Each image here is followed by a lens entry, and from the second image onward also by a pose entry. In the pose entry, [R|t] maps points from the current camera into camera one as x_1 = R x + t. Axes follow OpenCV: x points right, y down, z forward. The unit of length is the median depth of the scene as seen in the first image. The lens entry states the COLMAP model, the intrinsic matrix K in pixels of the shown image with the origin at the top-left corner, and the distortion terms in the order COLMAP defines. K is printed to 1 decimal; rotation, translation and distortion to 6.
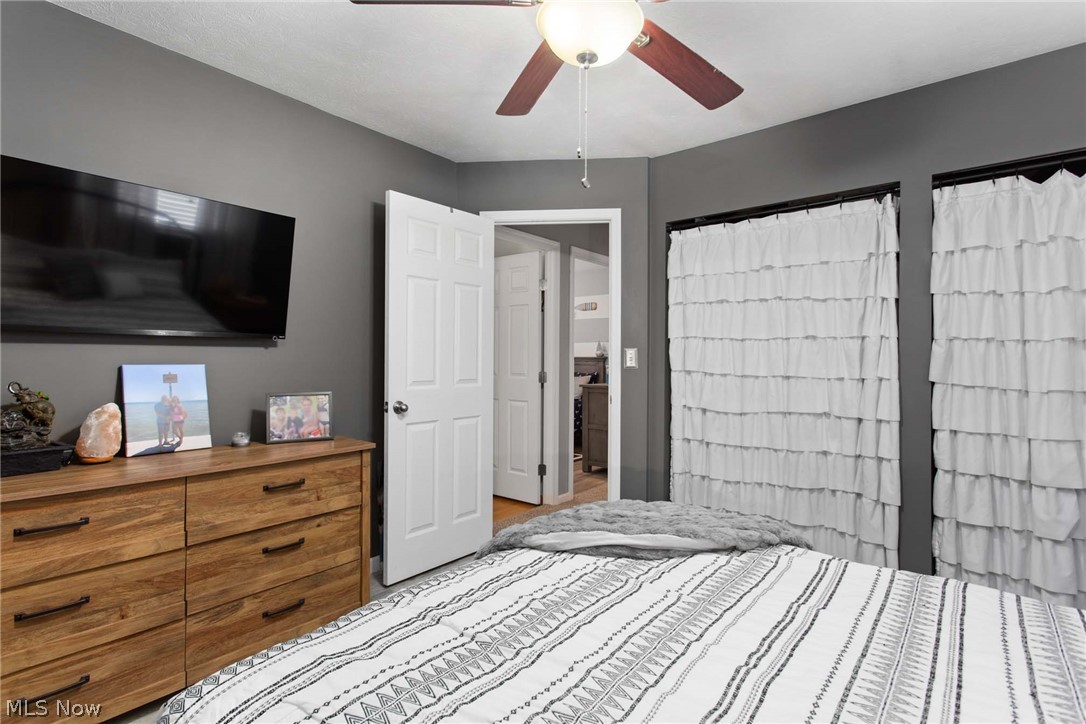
lens RADIAL K [[516.9, 0, 539.4], [0, 516.9, 359.9], [0, 0, 1]] dist [-0.004114, 0.004789]
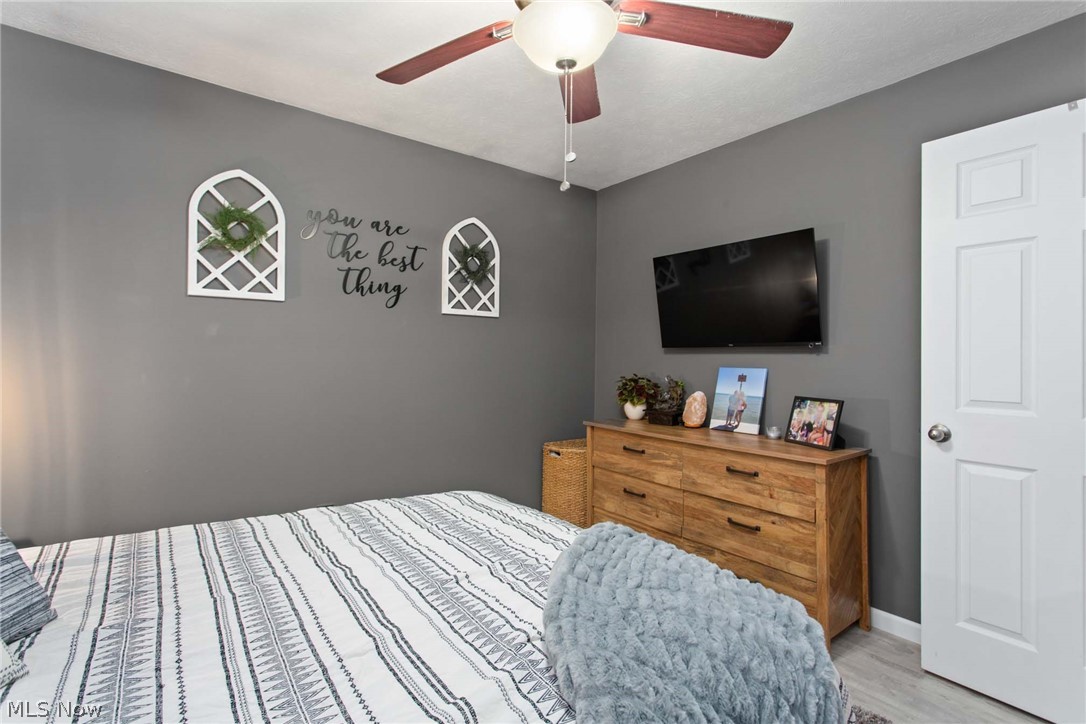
lens RADIAL K [[516.9, 0, 540.6], [0, 516.9, 360.2], [0, 0, 1]] dist [-0.004114, 0.004789]
pose [[-0.235101, -0.006856, -0.971947, 0.739460], [-0.016950, 0.999852, -0.002953, 0.001377], [0.971823, 0.015781, -0.235183, 0.816614]]
